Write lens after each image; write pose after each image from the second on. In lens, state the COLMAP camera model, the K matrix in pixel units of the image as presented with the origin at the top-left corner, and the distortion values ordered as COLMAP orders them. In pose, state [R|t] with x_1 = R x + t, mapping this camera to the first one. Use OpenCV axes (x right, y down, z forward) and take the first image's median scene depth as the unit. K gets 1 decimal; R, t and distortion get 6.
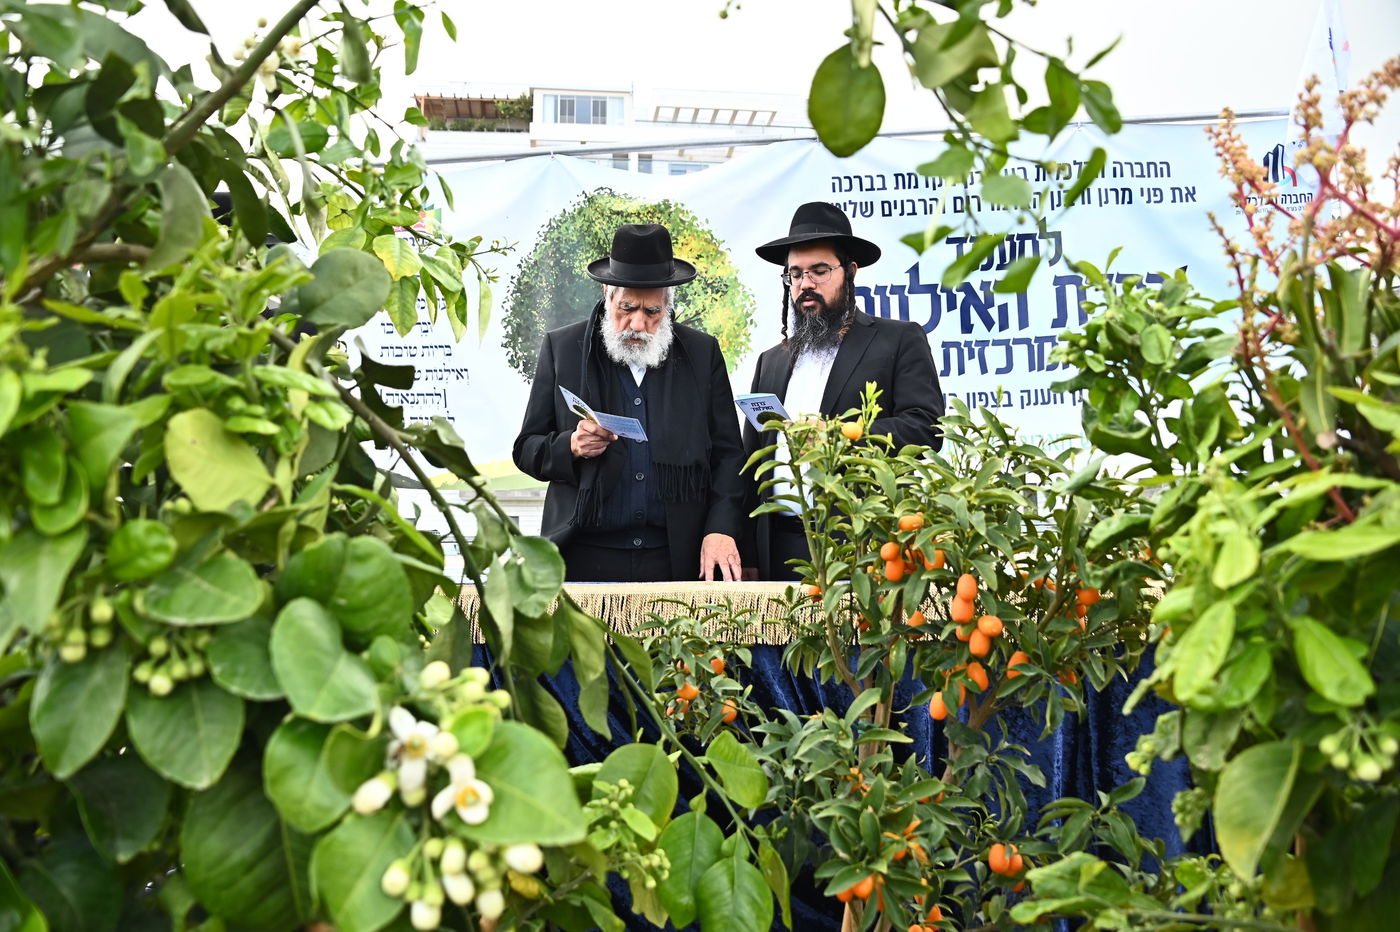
lens RADIAL K [[1115.1, 0, 680.1], [0, 1115.1, 455.2], [0, 0, 1]] dist [-0.143280, 0.072943]
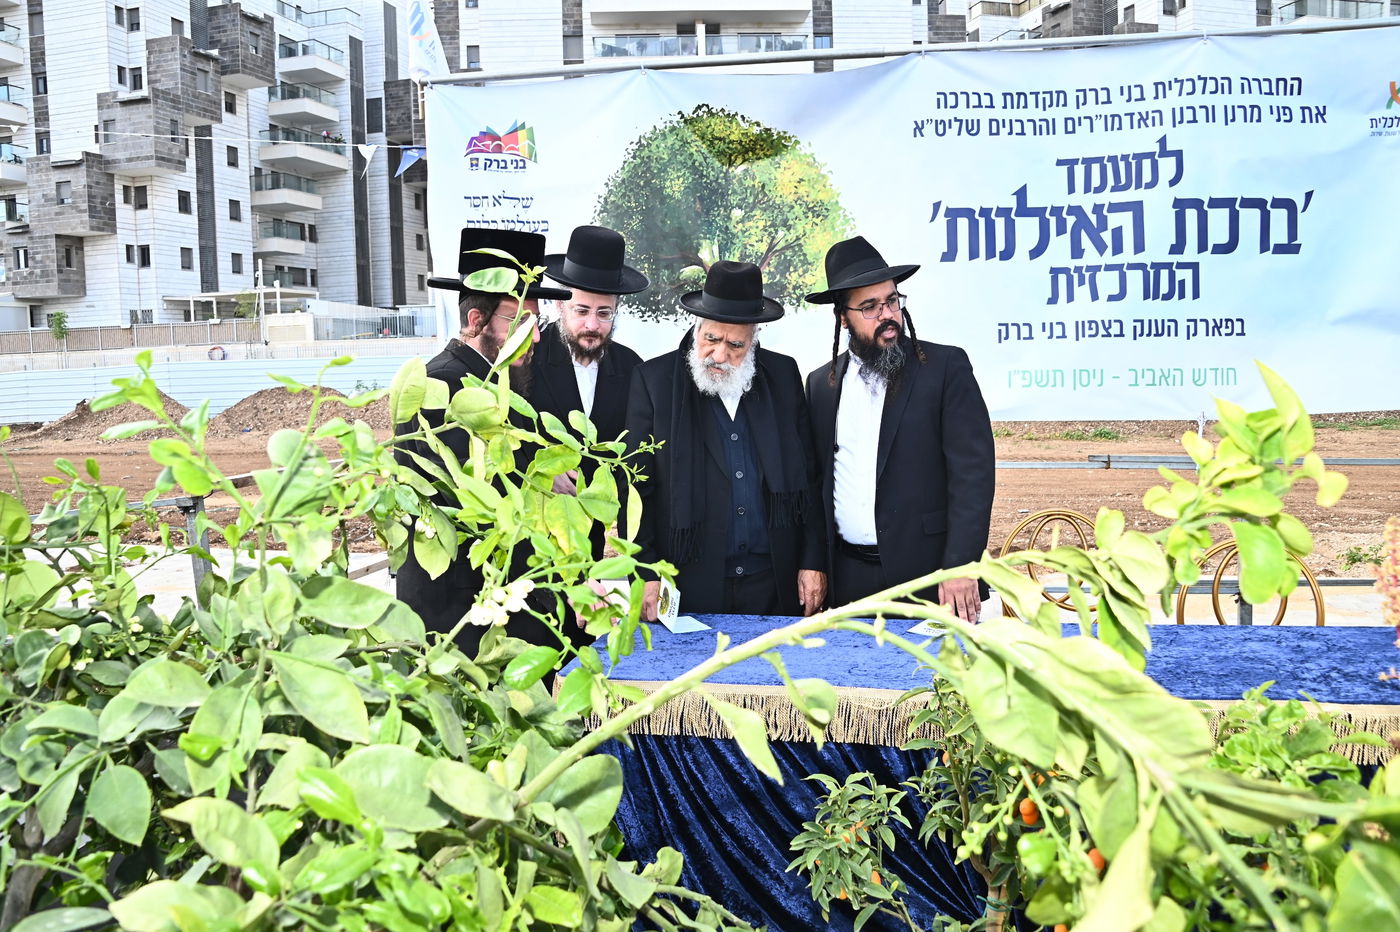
lens RADIAL K [[1115.1, 0, 701.9], [0, 1115.1, 464.8], [0, 0, 1]] dist [-0.143280, 0.072943]
pose [[0.997452, 0.015910, -0.069544, 0.007095], [-0.010760, 0.997214, 0.073811, -0.000562], [0.070524, -0.072875, 0.994844, 0.030732]]
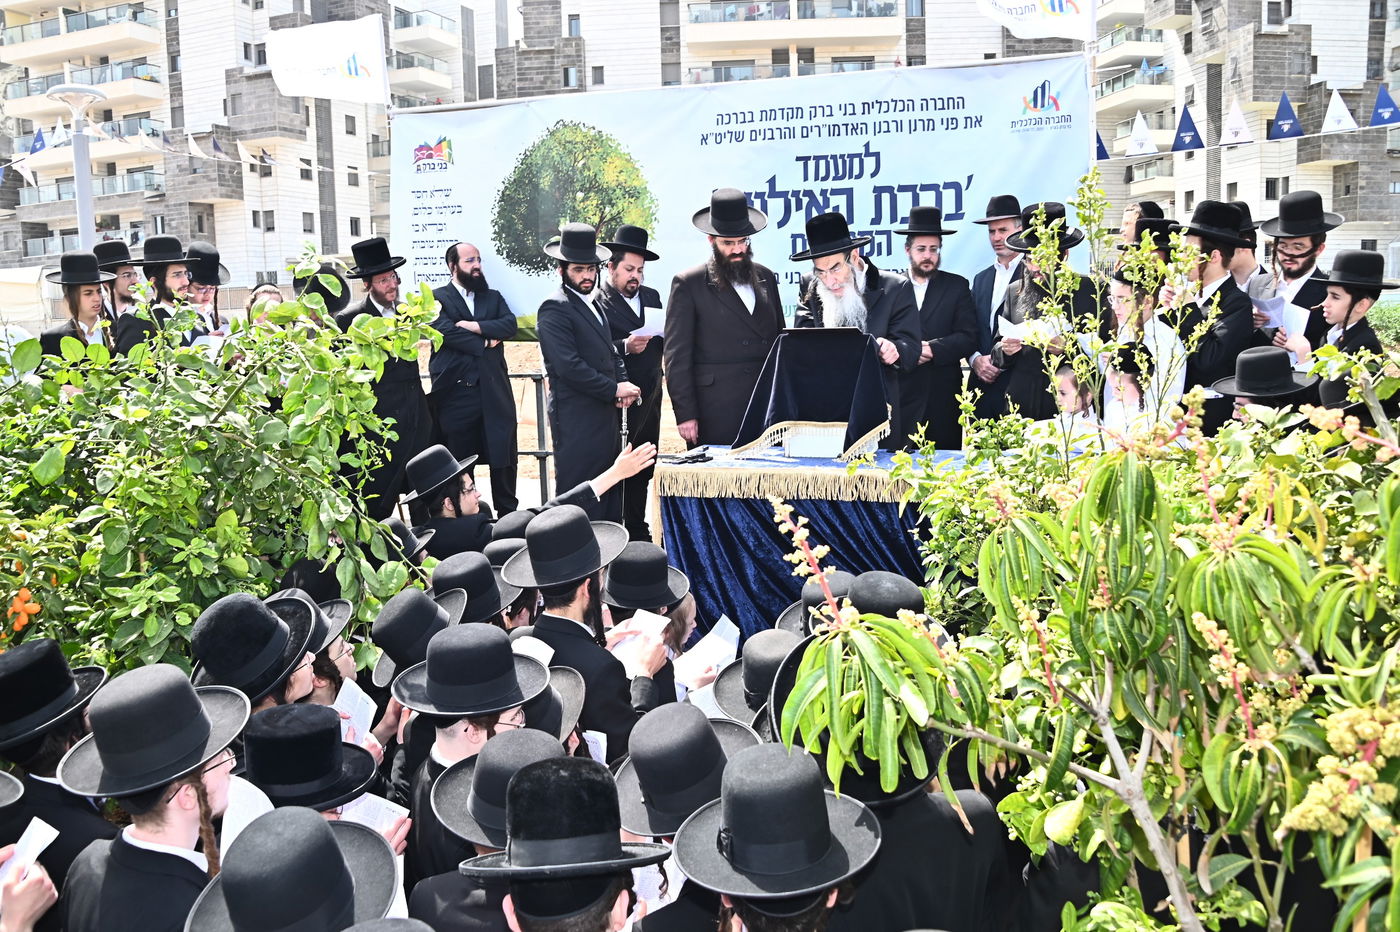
lens RADIAL K [[1115.1, 0, 689.1], [0, 1115.1, 470.3], [0, 0, 1]] dist [-0.143280, 0.072943]
pose [[0.982168, 0.033636, -0.184973, 0.374767], [-0.012356, 0.993287, 0.115017, 0.029370], [0.187600, -0.110681, 0.975990, -0.376790]]
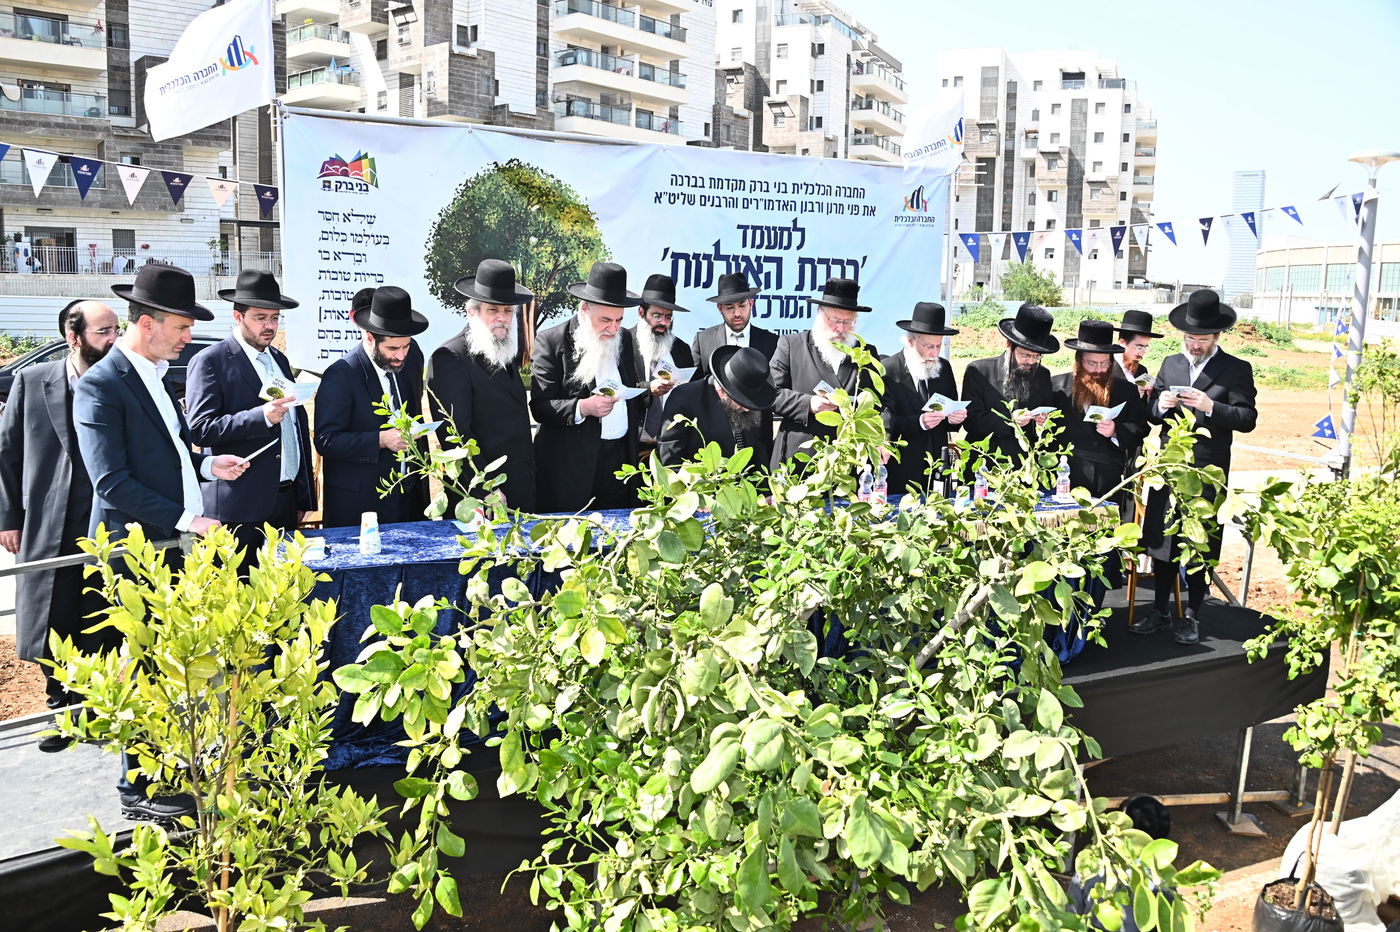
lens RADIAL K [[1115.1, 0, 699.2], [0, 1115.1, 469.1], [0, 0, 1]] dist [-0.143280, 0.072943]
pose [[0.839382, -0.029155, 0.542760, -0.618533], [-0.034381, 0.993713, 0.106548, -0.027172], [-0.542454, -0.108095, 0.833102, -0.249637]]
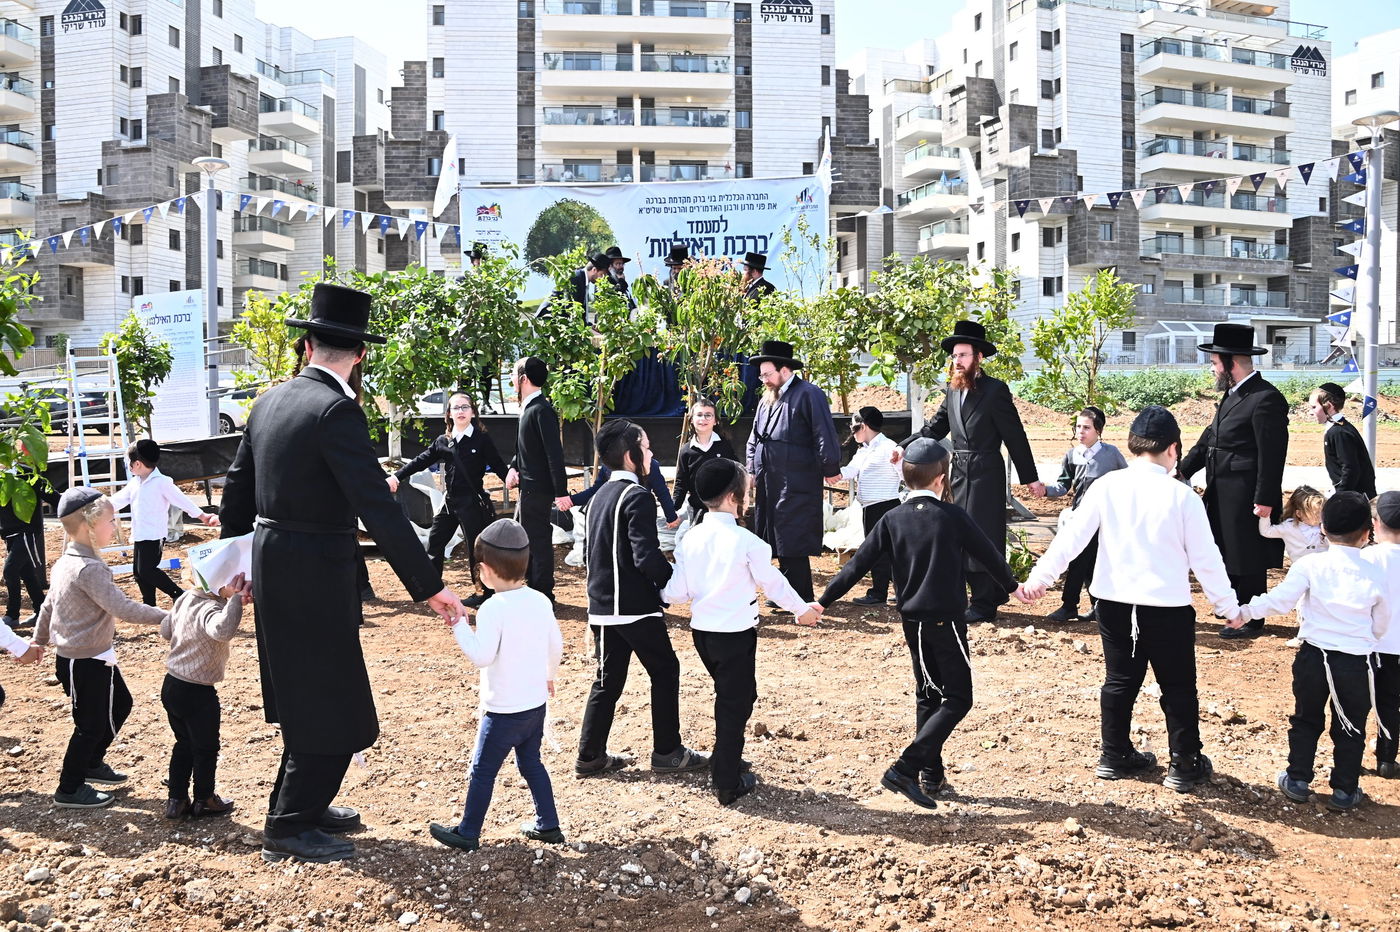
lens RADIAL K [[1115.1, 0, 695.2], [0, 1115.1, 471.6], [0, 0, 1]] dist [-0.143280, 0.072943]
pose [[0.999109, 0.031817, -0.027743, 0.358273], [-0.030961, 0.999047, 0.030768, 0.336802], [0.028696, -0.029882, 0.999141, -1.756172]]
